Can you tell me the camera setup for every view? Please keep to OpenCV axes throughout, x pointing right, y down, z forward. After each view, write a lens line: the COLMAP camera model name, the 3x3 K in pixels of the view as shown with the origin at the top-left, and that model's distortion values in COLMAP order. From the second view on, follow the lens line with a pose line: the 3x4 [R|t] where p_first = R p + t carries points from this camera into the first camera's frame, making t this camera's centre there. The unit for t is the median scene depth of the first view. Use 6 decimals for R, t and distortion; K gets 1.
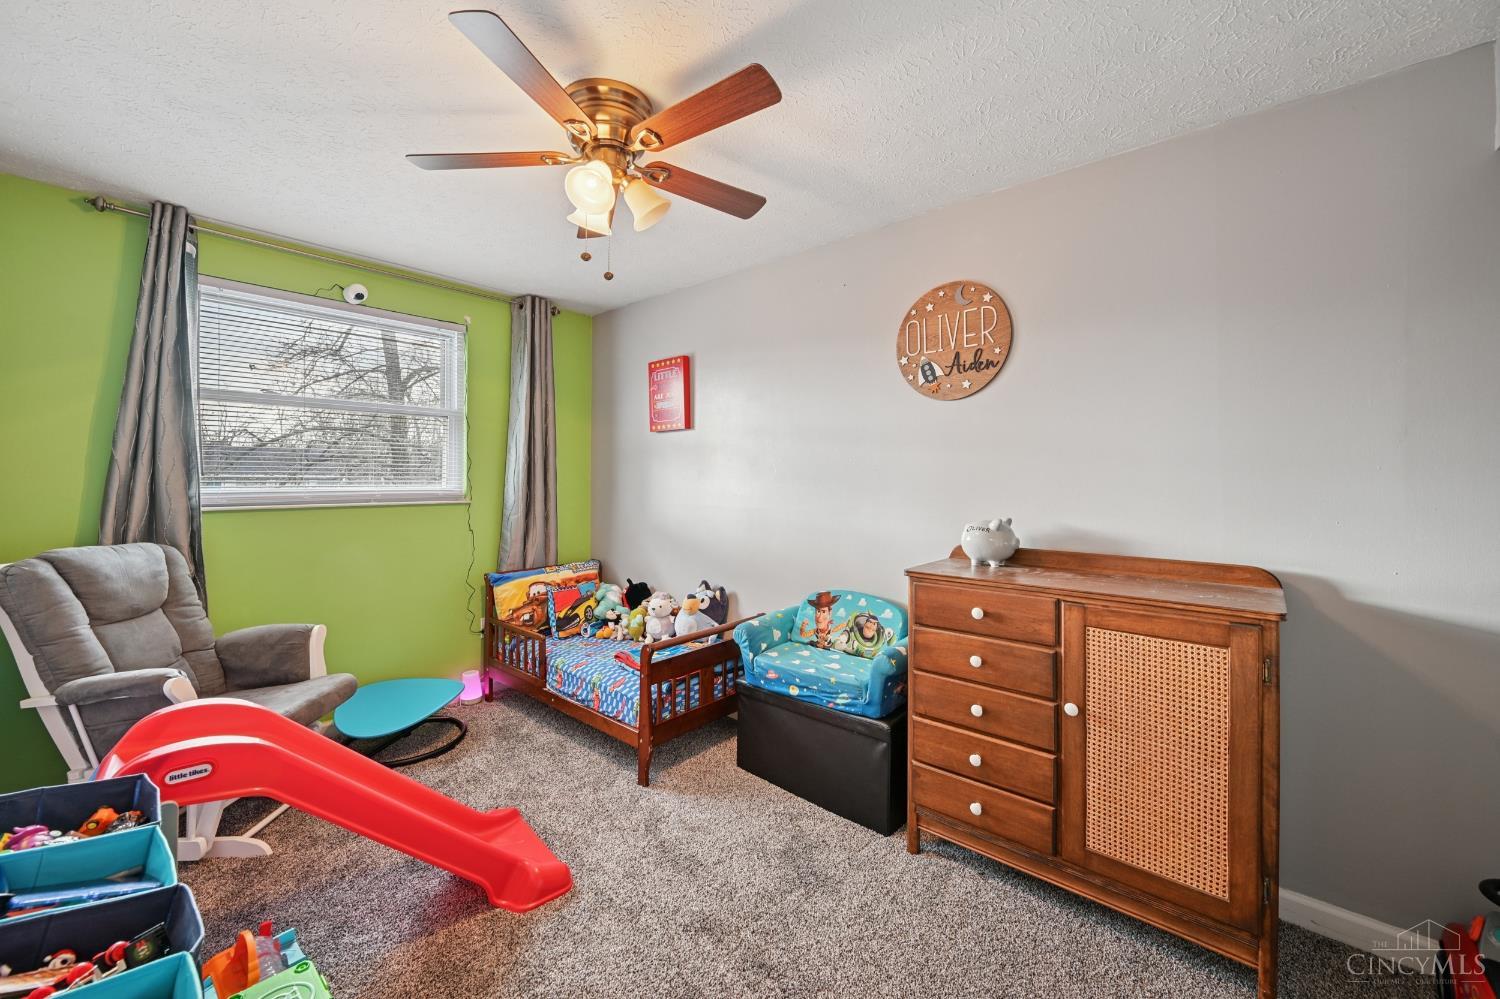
lens RADIAL K [[590.4, 0, 747.8], [0, 590.4, 486.9], [0, 0, 1]] dist [0.000325, 0.000074]
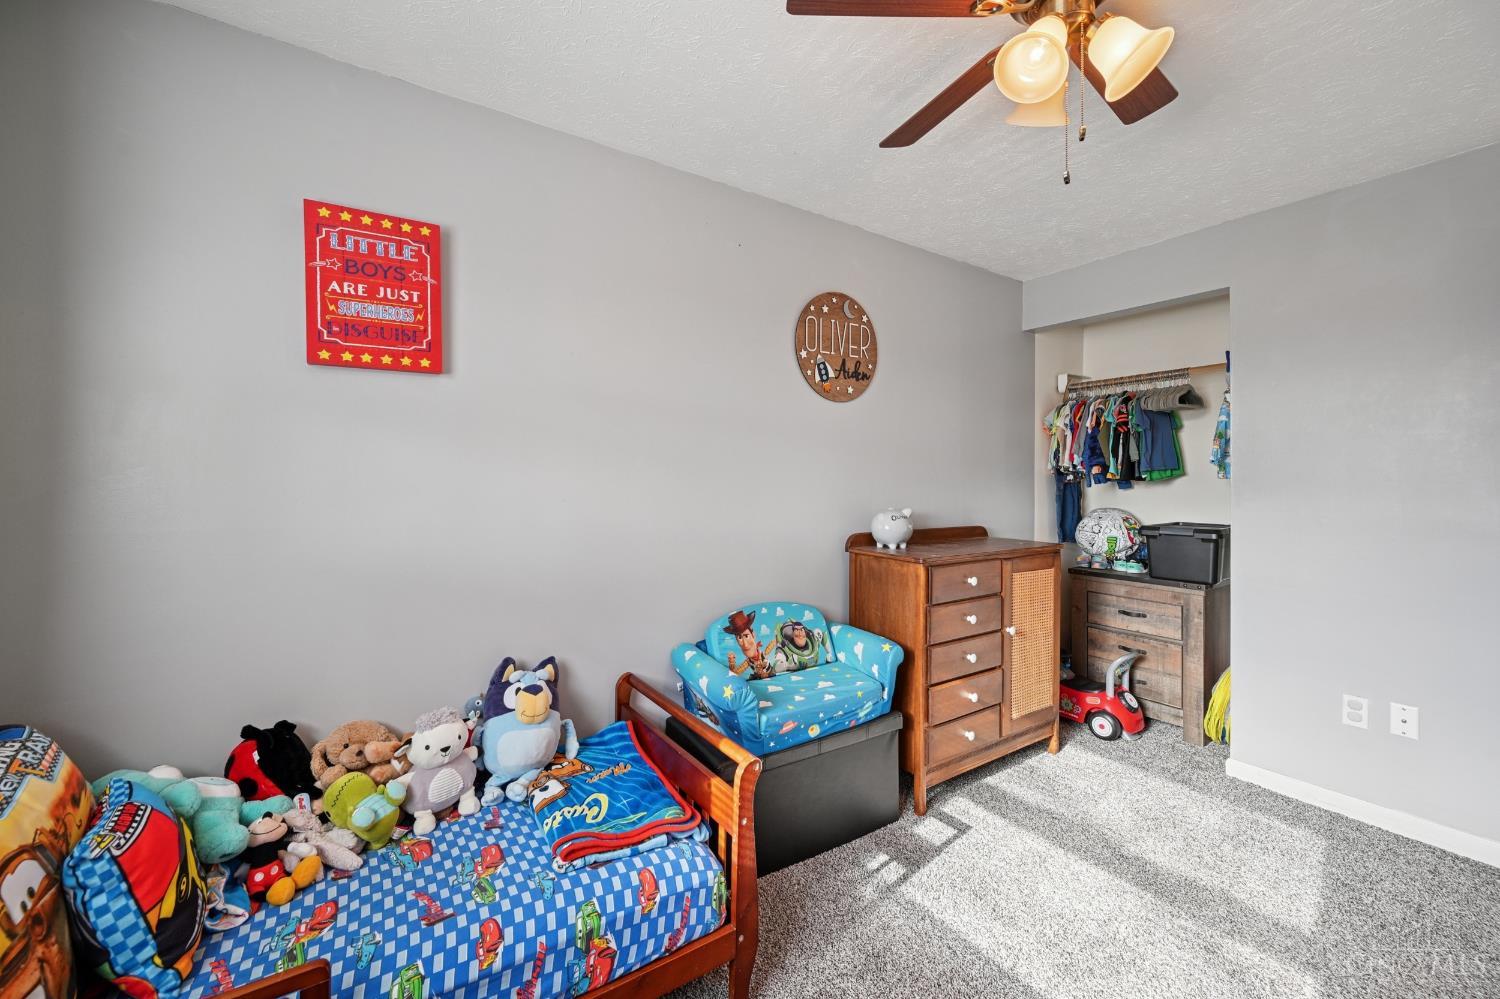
lens RADIAL K [[590.4, 0, 747.8], [0, 590.4, 486.9], [0, 0, 1]] dist [0.000325, 0.000074]
pose [[0.269447, -0.012844, 0.962930, -0.700377], [0.012712, 0.999871, 0.009780, -0.004383], [-0.962931, 0.009605, 0.269575, 0.822222]]
